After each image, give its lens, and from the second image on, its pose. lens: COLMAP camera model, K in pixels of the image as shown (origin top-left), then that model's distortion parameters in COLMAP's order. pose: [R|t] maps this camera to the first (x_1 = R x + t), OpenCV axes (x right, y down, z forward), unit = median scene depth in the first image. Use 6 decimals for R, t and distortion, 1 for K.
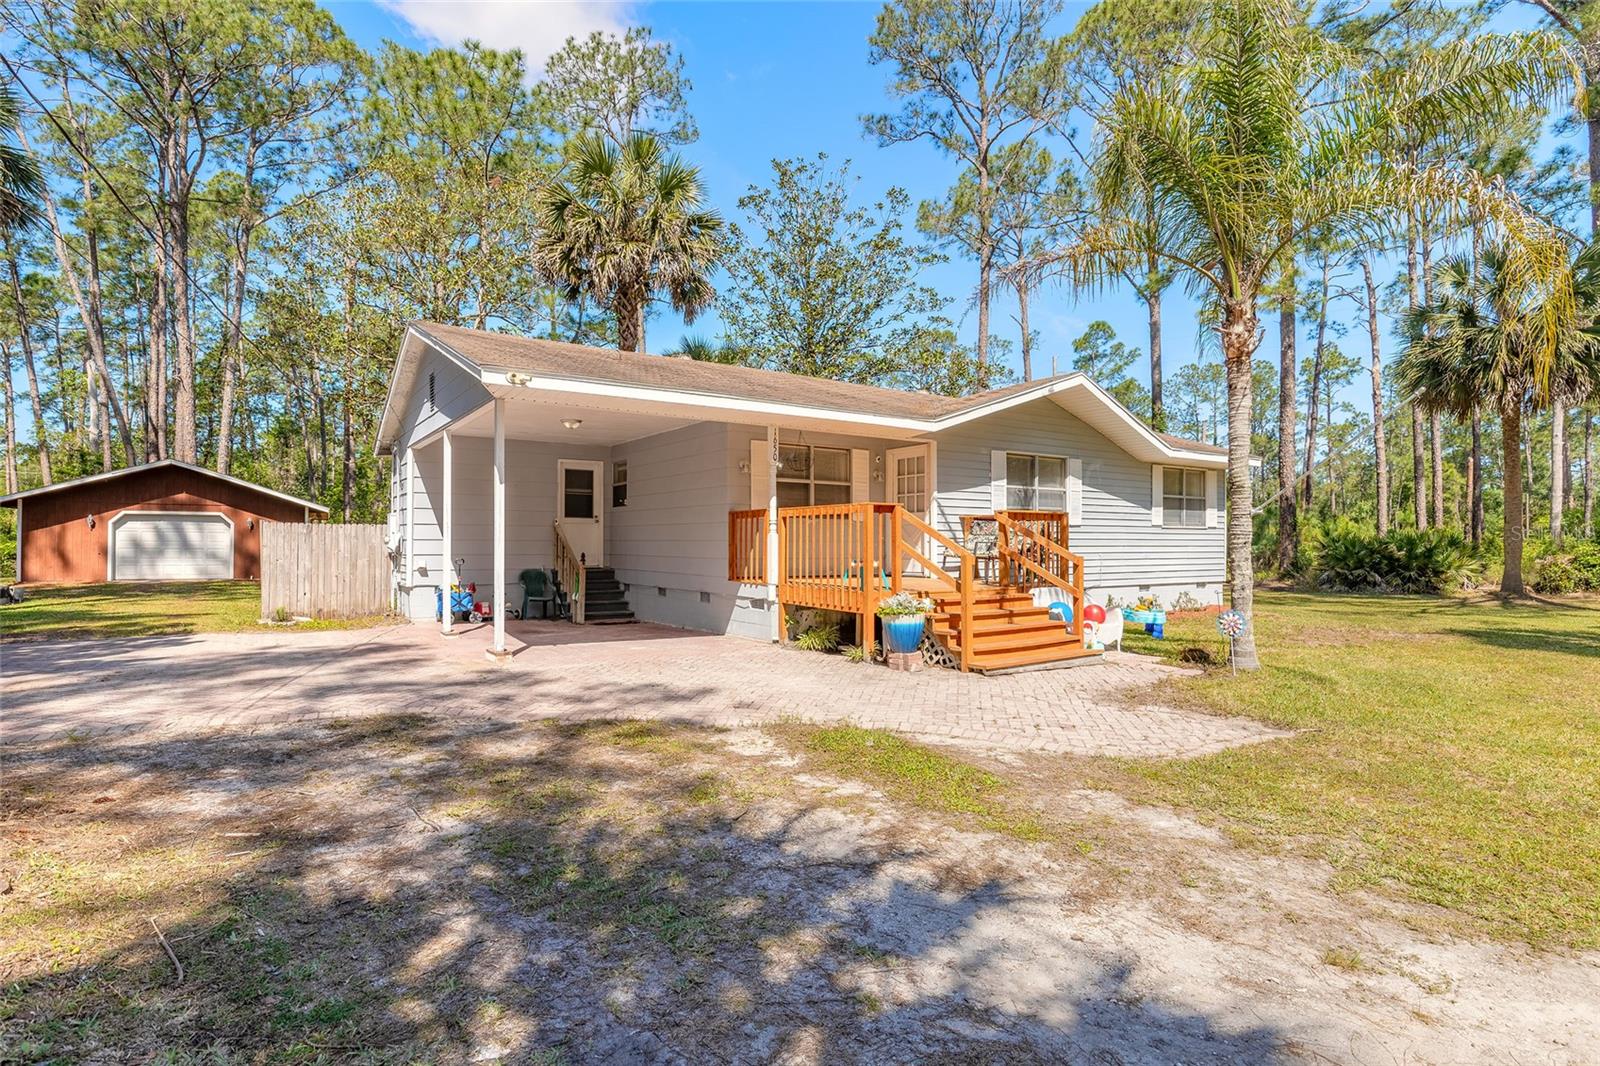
lens RADIAL K [[861.5, 0, 800.0], [0, 861.5, 533.0], [0, 0, 1]] dist [-0.001166, -0.000133]
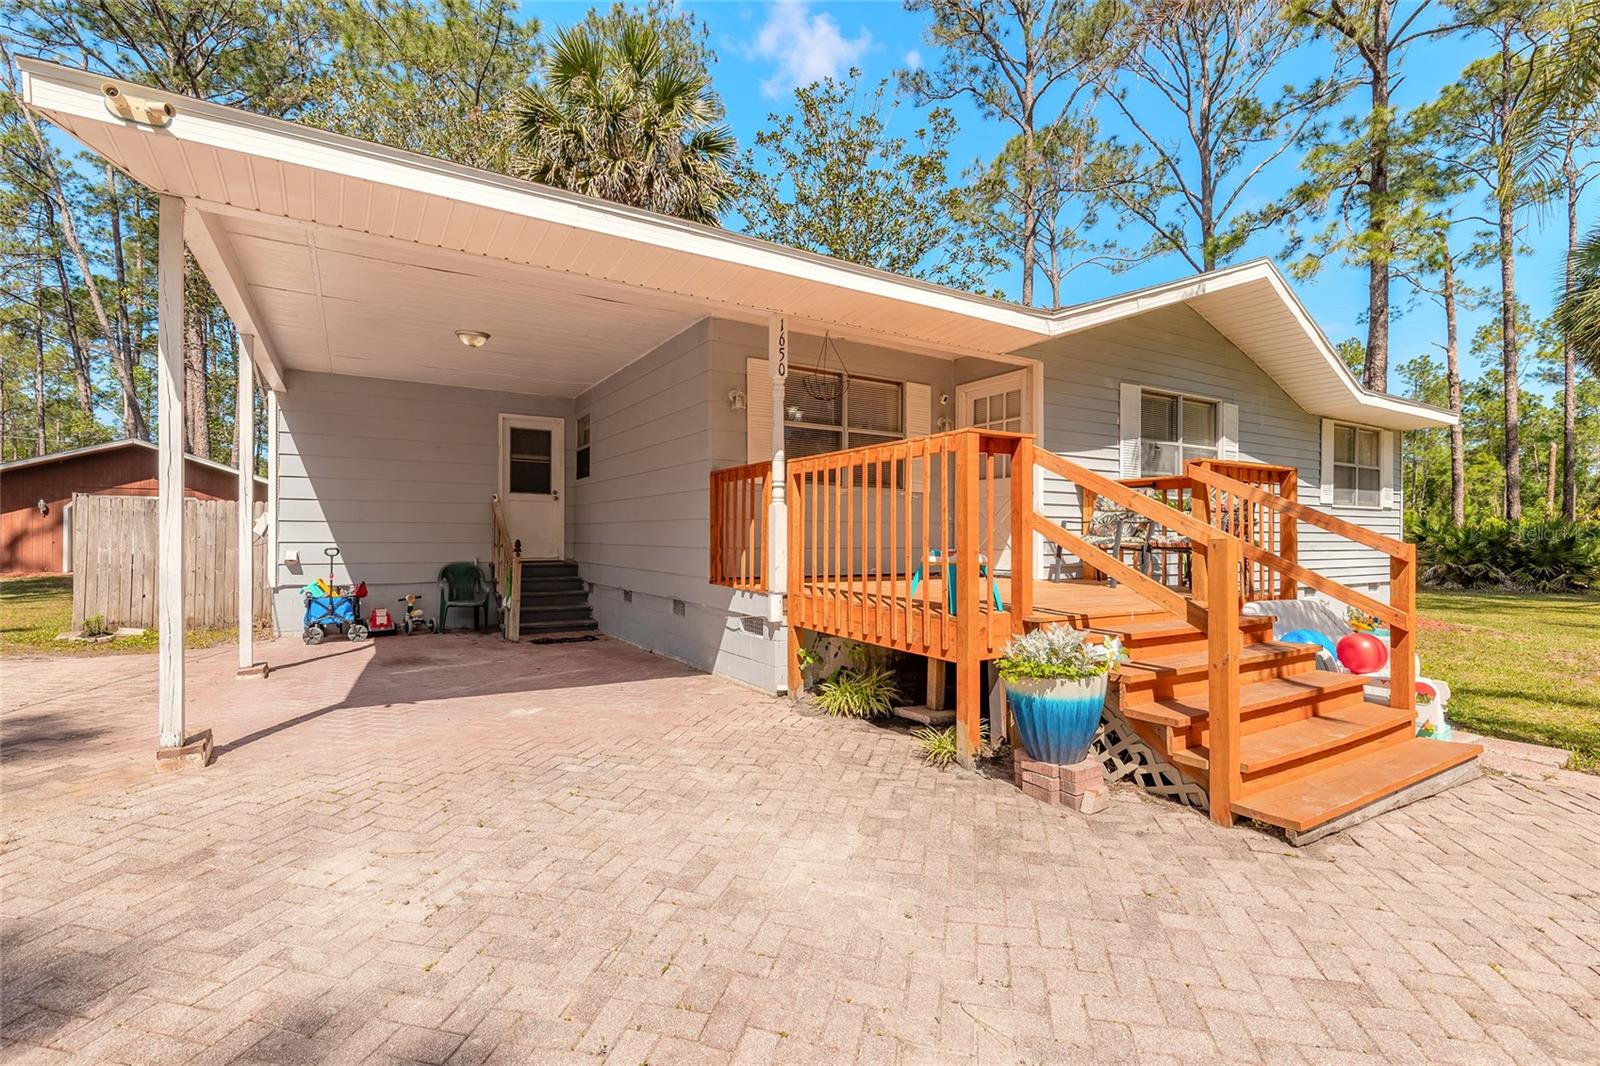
lens RADIAL K [[724.3, 0, 809.0], [0, 724.3, 535.7], [0, 0, 1]] dist [0.008274, -0.000181]
pose [[0.999607, 0.001942, -0.027970, 0.002327], [-0.001677, 0.999953, 0.009501, 0.014983], [0.027987, -0.009450, 0.999564, 0.459352]]
